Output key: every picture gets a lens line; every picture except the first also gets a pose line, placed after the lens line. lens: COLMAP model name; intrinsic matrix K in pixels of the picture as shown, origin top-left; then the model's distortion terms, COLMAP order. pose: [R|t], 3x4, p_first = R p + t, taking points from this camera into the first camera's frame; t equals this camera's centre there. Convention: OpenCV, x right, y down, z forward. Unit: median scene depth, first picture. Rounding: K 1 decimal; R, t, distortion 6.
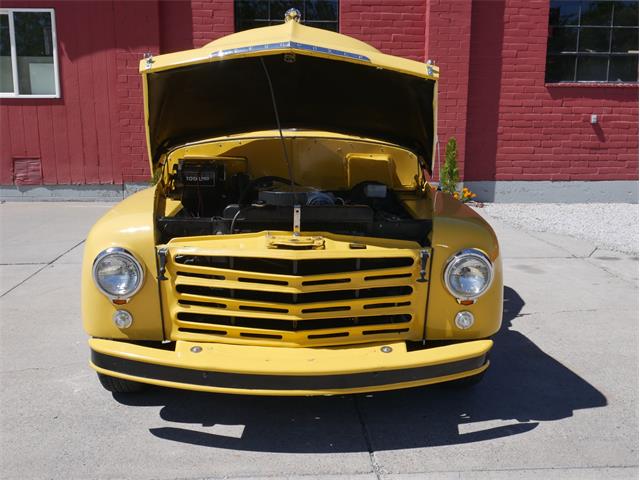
lens RADIAL K [[665.3, 0, 317.1], [0, 665.3, 241.5], [0, 0, 1]] dist [0.004235, 0.000000]
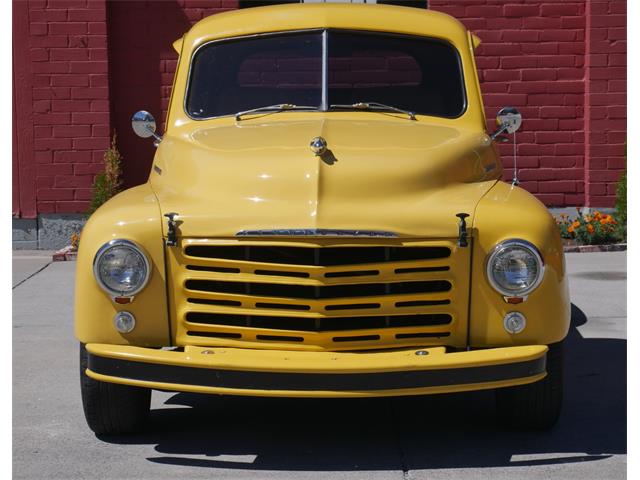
lens RADIAL K [[1688.4, 0, 322.8], [0, 1688.4, 240.9], [0, 0, 1]] dist [0.161291, 0.000000]
pose [[0.997731, -0.010438, -0.066507, 0.120565], [0.003965, 0.995303, -0.096729, 0.224404], [0.067204, 0.096246, 0.993086, -1.211495]]
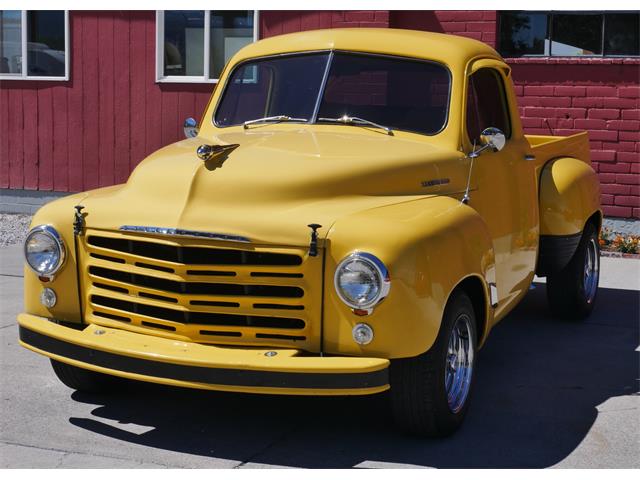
lens RADIAL K [[1229.5, 0, 319.1], [0, 1229.5, 240.0], [0, 0, 1]] dist [0.012847, 0.000000]
pose [[0.895260, 0.064512, -0.440849, 0.884643], [-0.102673, 0.992703, -0.063237, 0.103646], [0.433553, 0.101877, 0.895351, -0.504788]]
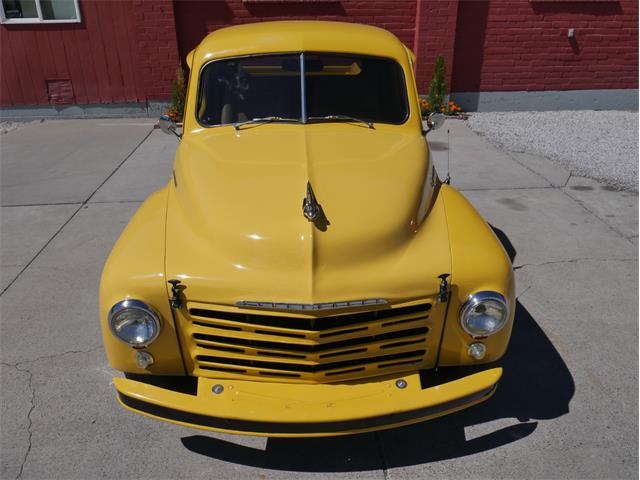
lens RADIAL K [[530.9, 0, 317.3], [0, 530.9, 237.2], [0, 0, 1]] dist [-0.009020, -0.003732]
pose [[0.999876, -0.015747, -0.000611, -0.021835], [0.015419, 0.969506, 0.244580, -0.256274], [-0.003259, -0.244559, 0.969629, 0.249159]]
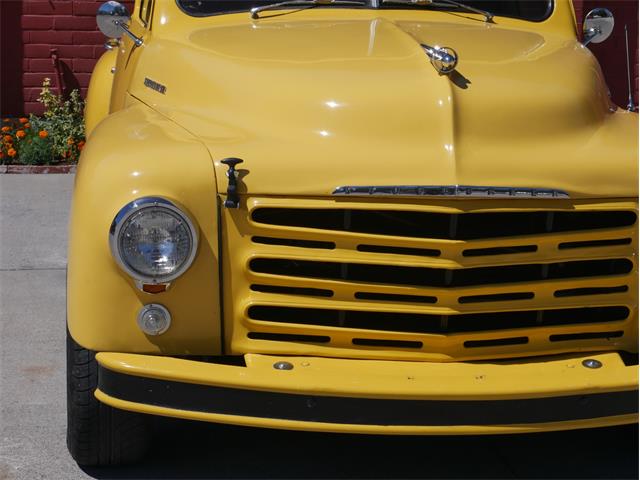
lens RADIAL K [[1521.9, 0, 320.4], [0, 1521.9, 241.1], [0, 0, 1]] dist [0.165254, 0.000000]
pose [[0.995270, -0.006297, 0.096946, -0.271051], [0.008565, 0.999699, -0.022994, 0.078166], [-0.096772, 0.023715, 0.995024, -0.363941]]
